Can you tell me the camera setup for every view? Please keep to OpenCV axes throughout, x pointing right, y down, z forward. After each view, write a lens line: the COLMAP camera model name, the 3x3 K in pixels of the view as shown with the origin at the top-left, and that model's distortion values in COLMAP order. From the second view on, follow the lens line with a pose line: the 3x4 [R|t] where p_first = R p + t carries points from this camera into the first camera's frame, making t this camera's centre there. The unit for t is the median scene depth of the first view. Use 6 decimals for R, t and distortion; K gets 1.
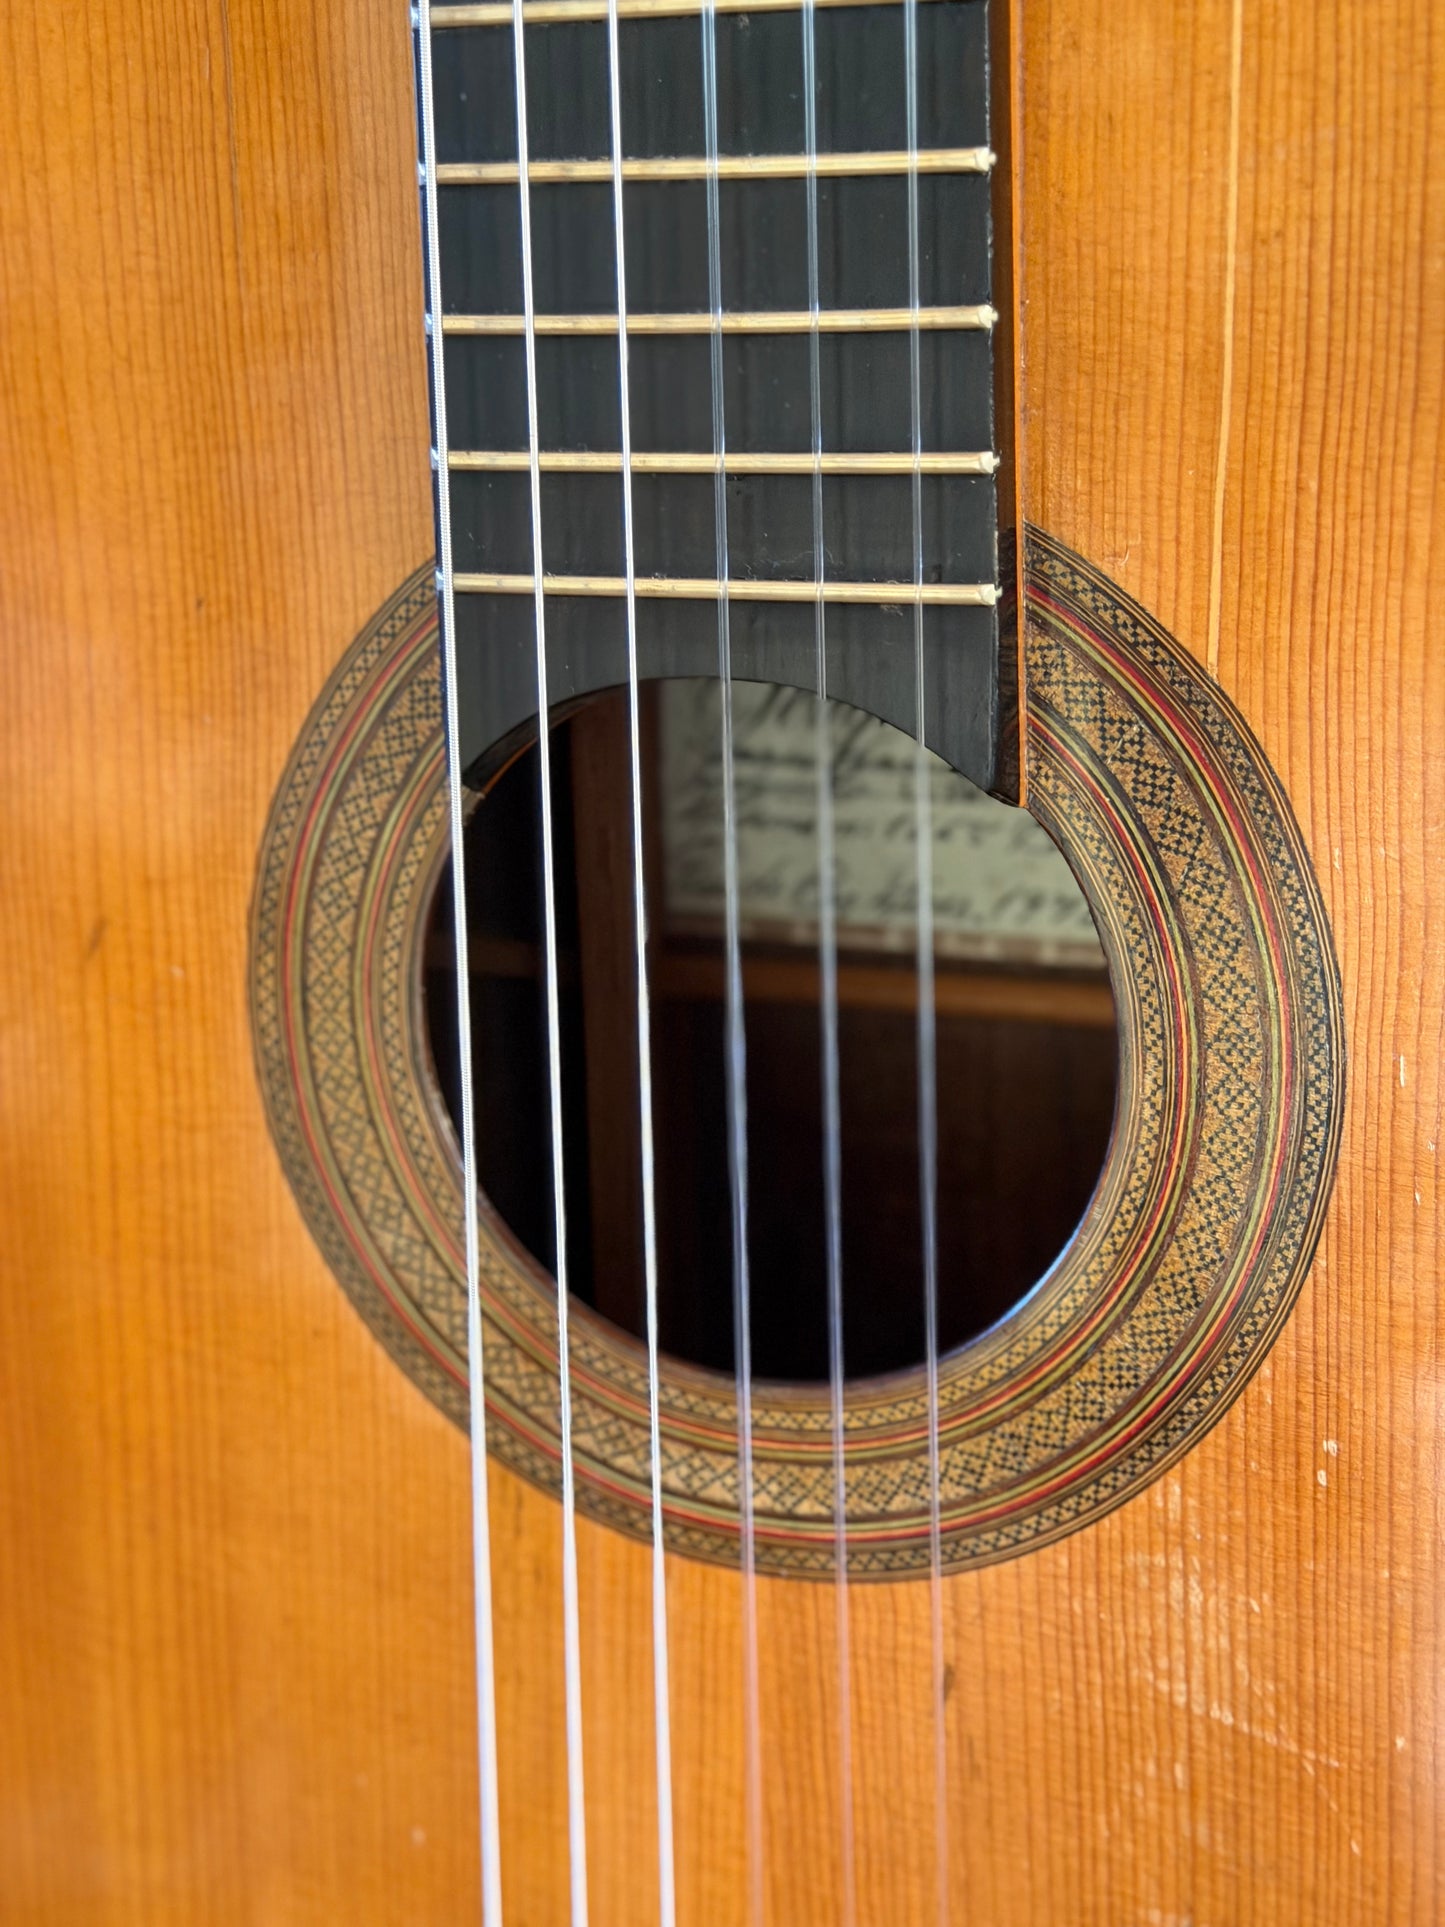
lens RADIAL K [[2723.9, 0, 726.0], [0, 2723.9, 968.6], [0, 0, 1]] dist [0.122495, -0.061997]
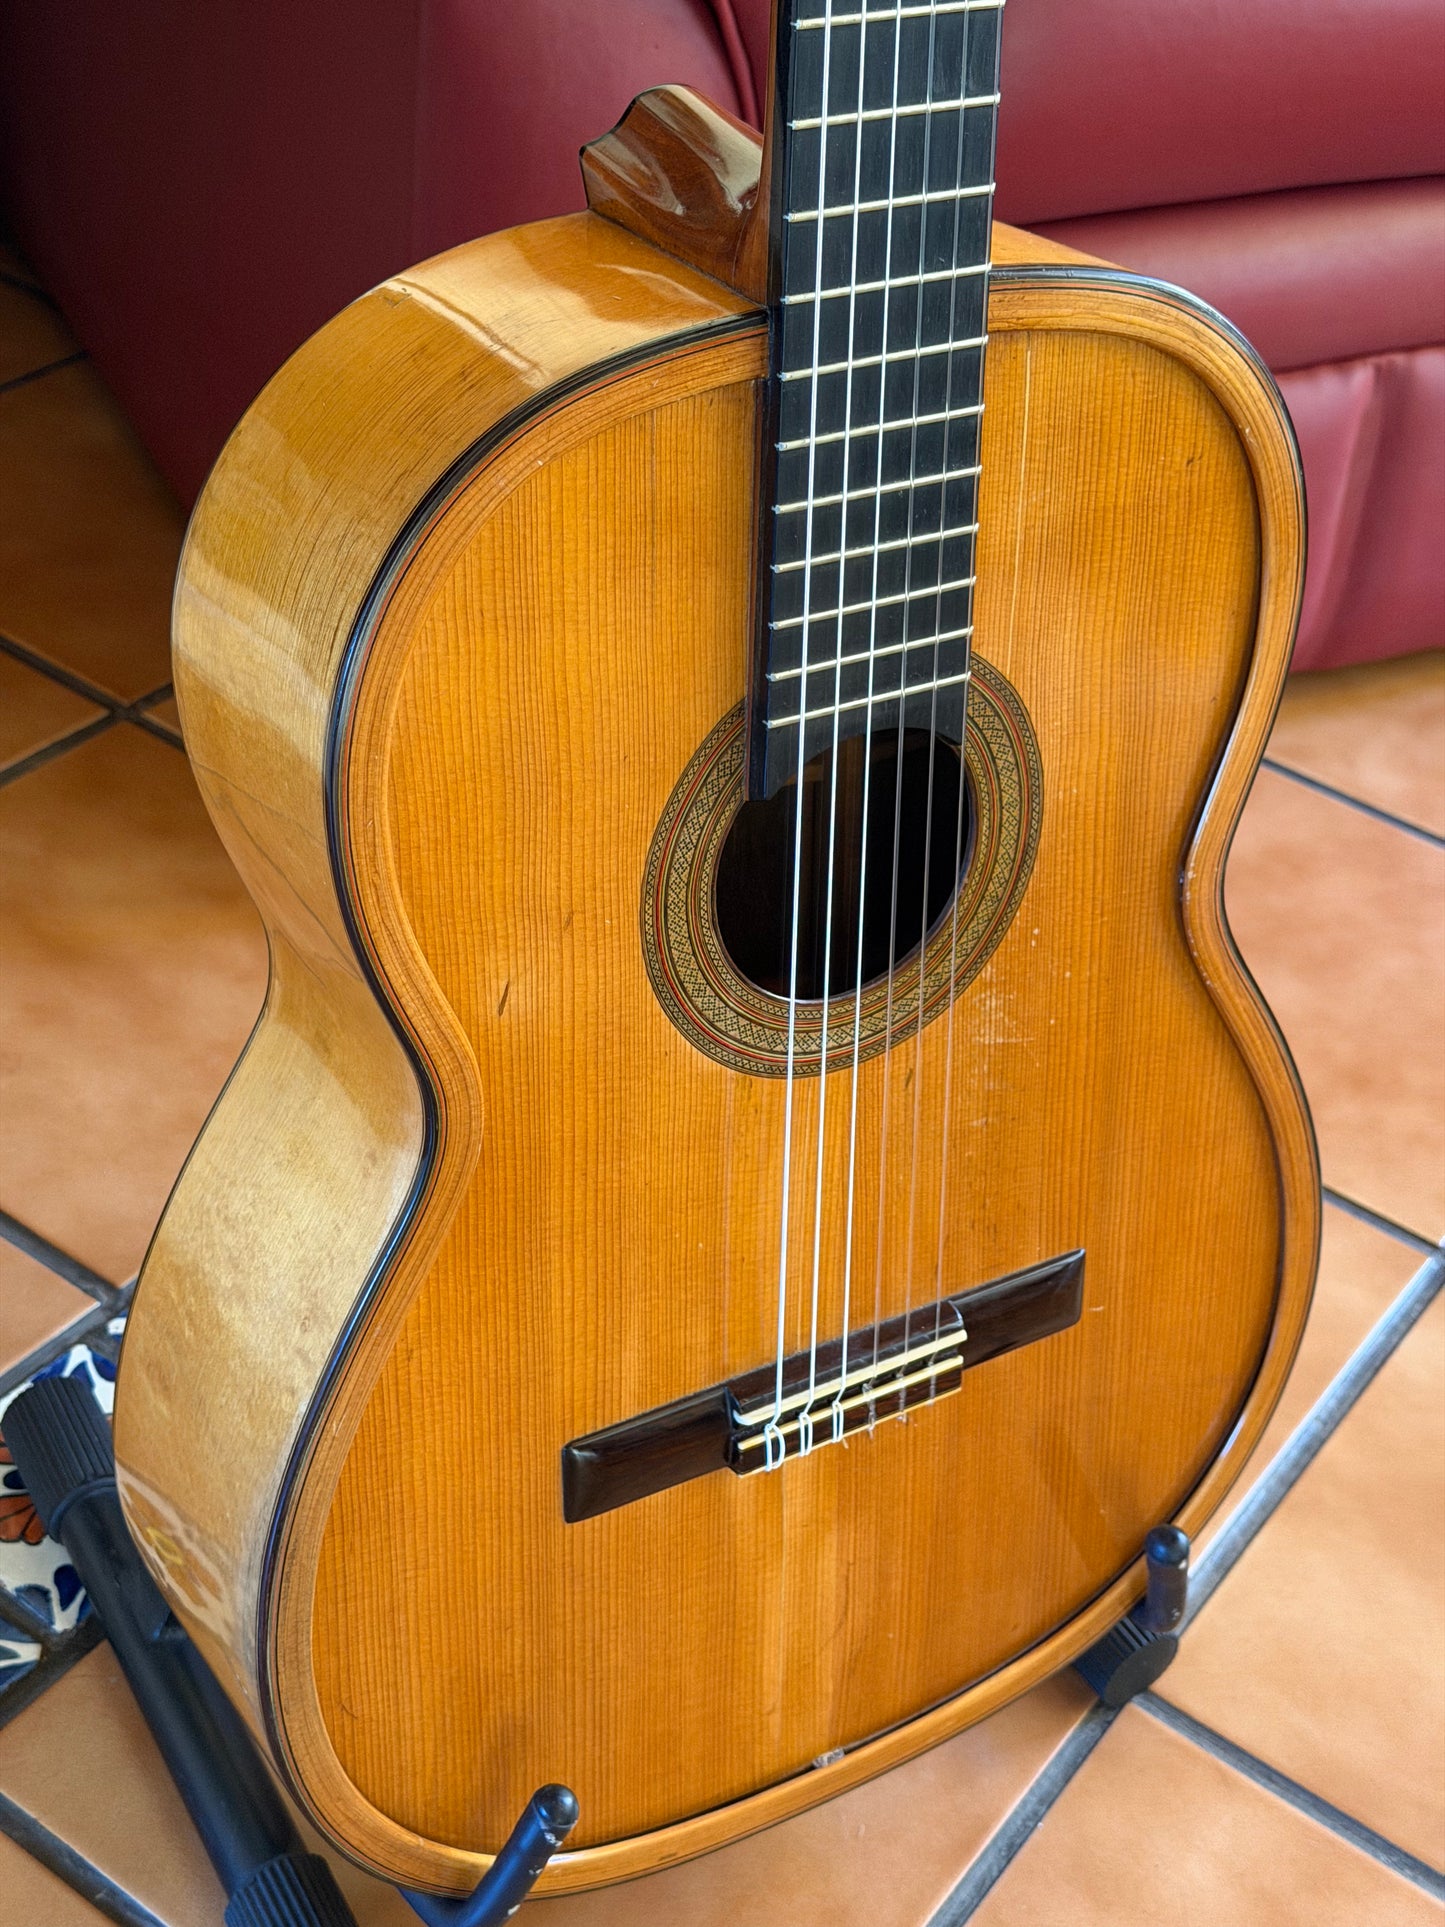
lens RADIAL K [[2723.9, 0, 726.0], [0, 2723.9, 968.6], [0, 0, 1]] dist [0.122495, -0.061997]
pose [[0.593786, -0.365983, 0.716571, -1.846459], [0.180385, 0.928449, 0.324722, -0.700444], [-0.784143, -0.063556, 0.617318, -0.419511]]
